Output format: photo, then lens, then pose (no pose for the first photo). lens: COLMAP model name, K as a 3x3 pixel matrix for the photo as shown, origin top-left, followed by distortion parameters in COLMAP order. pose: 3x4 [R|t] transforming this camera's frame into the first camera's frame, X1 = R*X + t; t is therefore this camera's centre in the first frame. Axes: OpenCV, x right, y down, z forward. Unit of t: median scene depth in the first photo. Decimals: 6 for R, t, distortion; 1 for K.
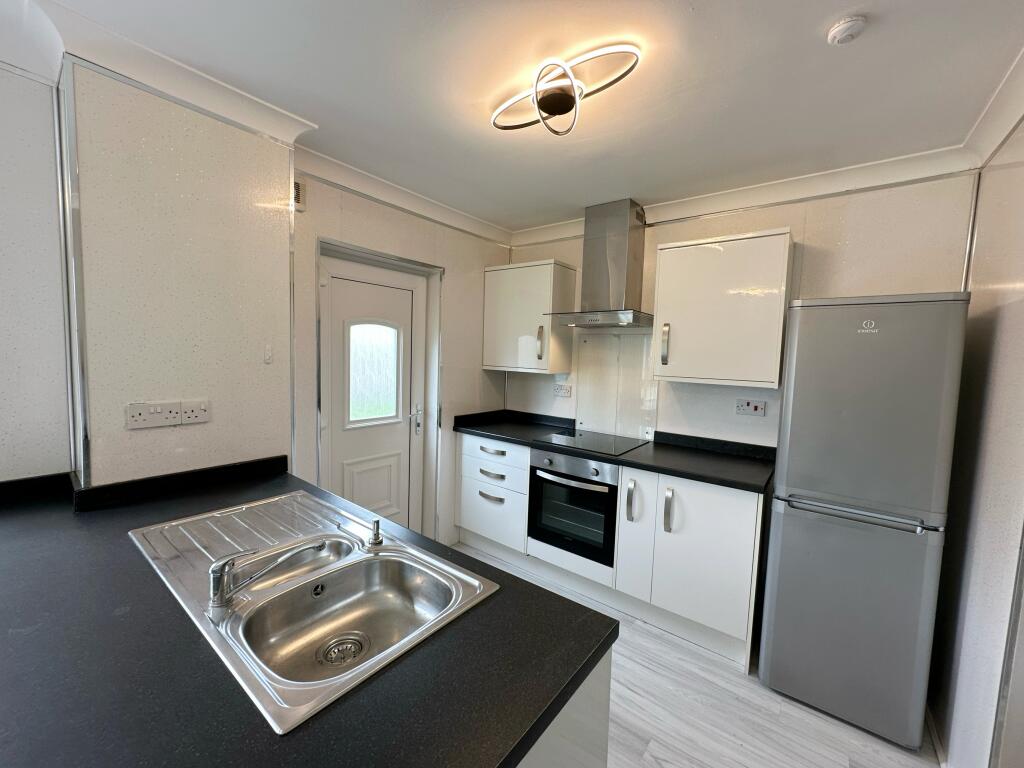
lens RADIAL K [[410.8, 0, 510.3], [0, 410.8, 385.7], [0, 0, 1]] dist [-0.001888, 0.001085]
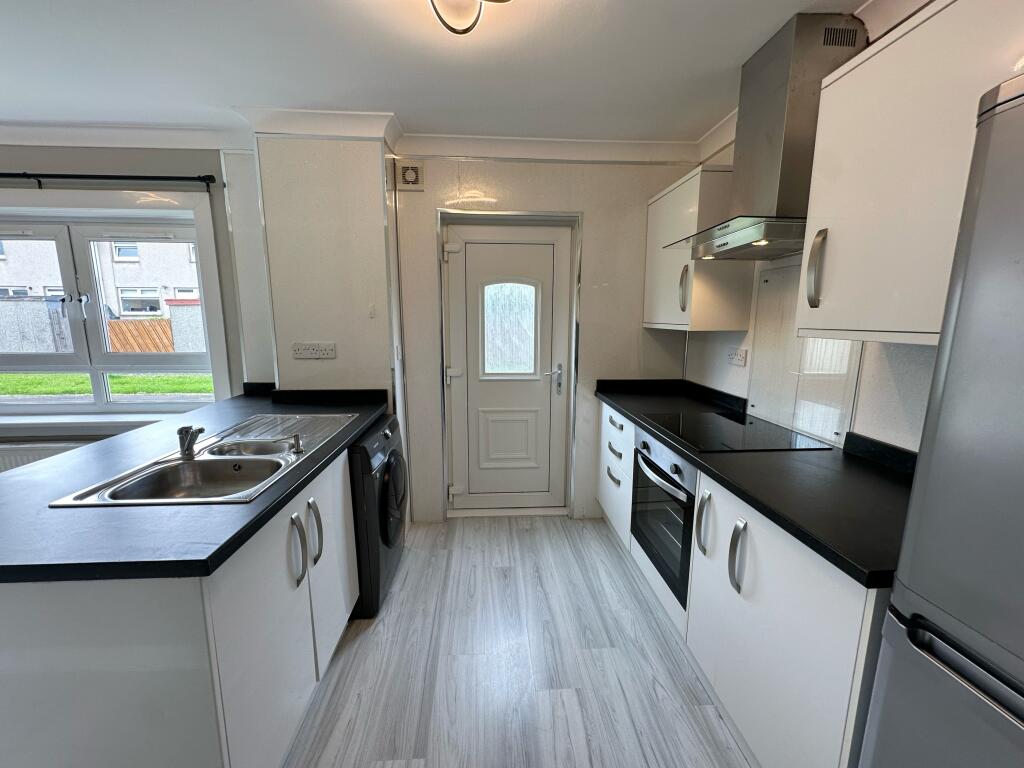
lens RADIAL K [[410.8, 0, 510.9], [0, 410.8, 385.5], [0, 0, 1]] dist [-0.001888, 0.001085]
pose [[0.665430, 0.092661, -0.740687, 0.450208], [-0.042277, 0.995351, 0.086539, 0.018599], [0.745262, -0.026272, 0.666254, 0.287834]]
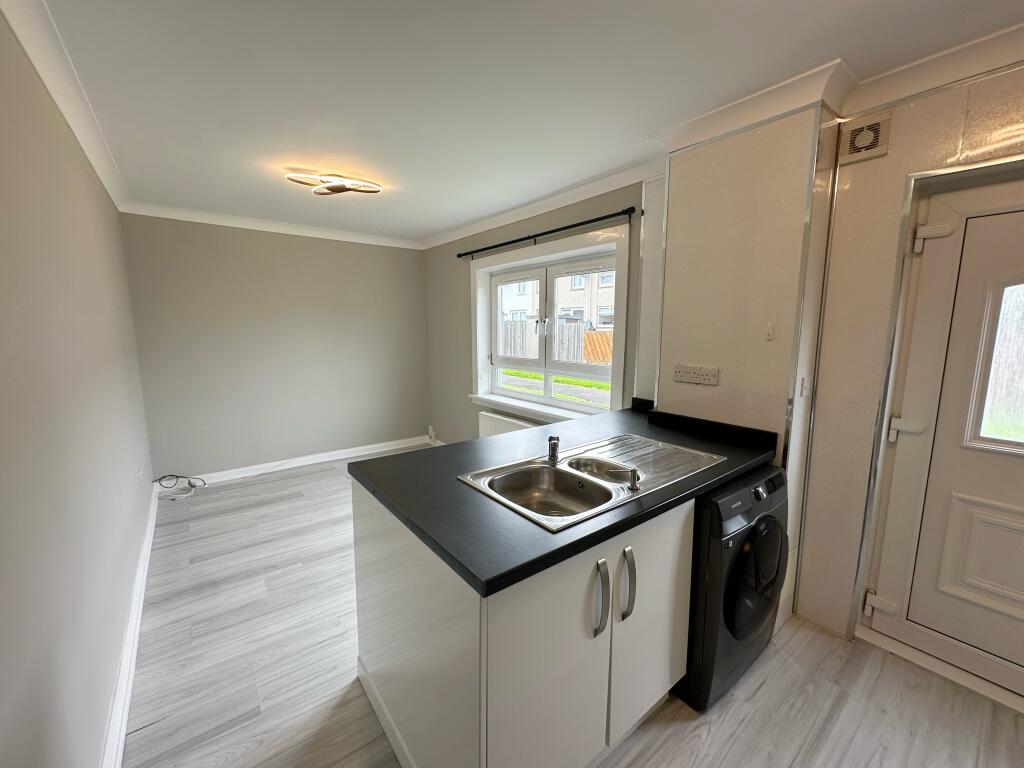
lens RADIAL K [[410.8, 0, 512.4], [0, 410.8, 384.6], [0, 0, 1]] dist [-0.001888, 0.001085]
pose [[-0.238693, 0.103469, -0.965567, 0.371493], [-0.088695, 0.987829, 0.127781, -0.011854], [0.967036, 0.116141, -0.226610, 0.397694]]
